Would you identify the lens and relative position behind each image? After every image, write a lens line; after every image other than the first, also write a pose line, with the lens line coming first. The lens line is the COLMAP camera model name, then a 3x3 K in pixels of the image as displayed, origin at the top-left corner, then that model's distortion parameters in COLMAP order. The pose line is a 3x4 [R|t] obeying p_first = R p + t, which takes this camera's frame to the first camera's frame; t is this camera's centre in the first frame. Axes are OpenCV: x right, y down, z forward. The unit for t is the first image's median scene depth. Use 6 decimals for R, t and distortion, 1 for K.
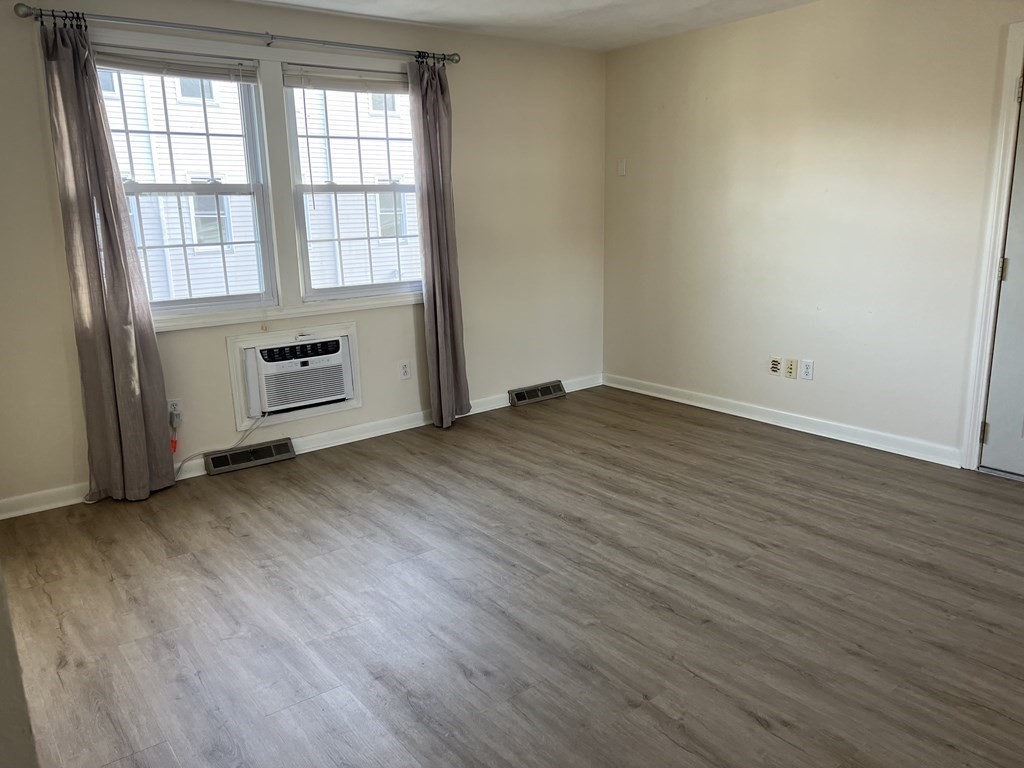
lens RADIAL K [[789.3, 0, 512.0], [0, 789.3, 384.0], [0, 0, 1]] dist [0.087572, -0.096861]
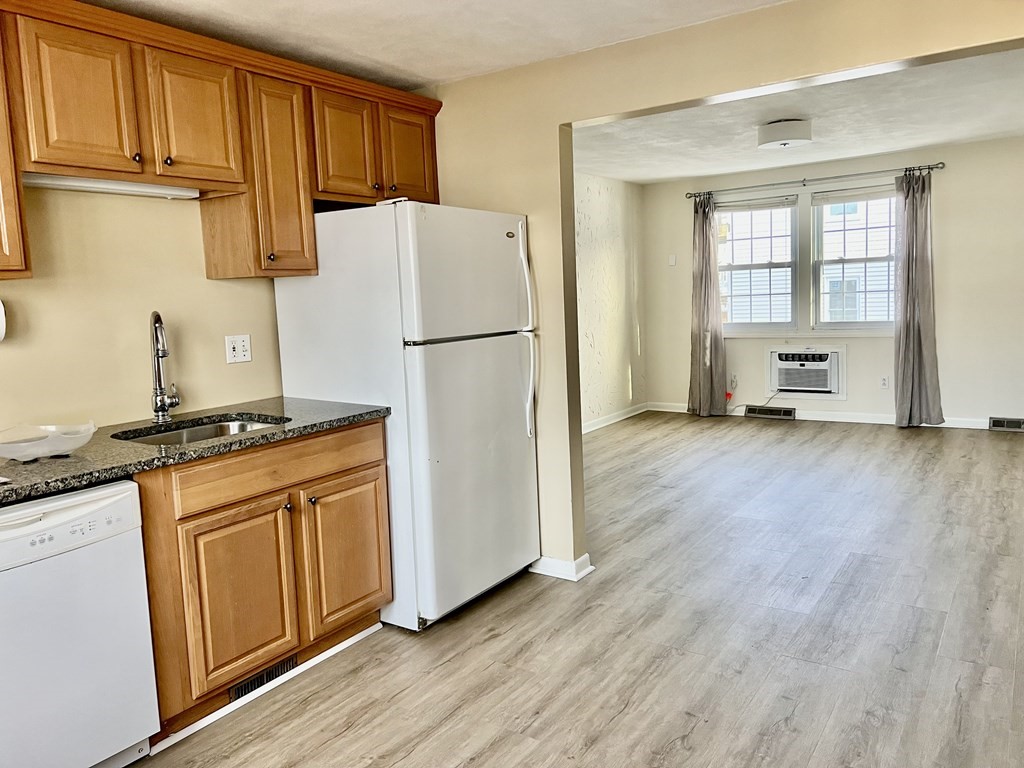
lens RADIAL K [[761.7, 0, 512.0], [0, 761.7, 384.0], [0, 0, 1]] dist [0.082345, -0.083196]
pose [[0.289986, 0.123012, -0.949092, 1.137785], [-0.181225, 0.980821, 0.071753, 0.008663], [0.939716, 0.151192, 0.306717, -0.076560]]
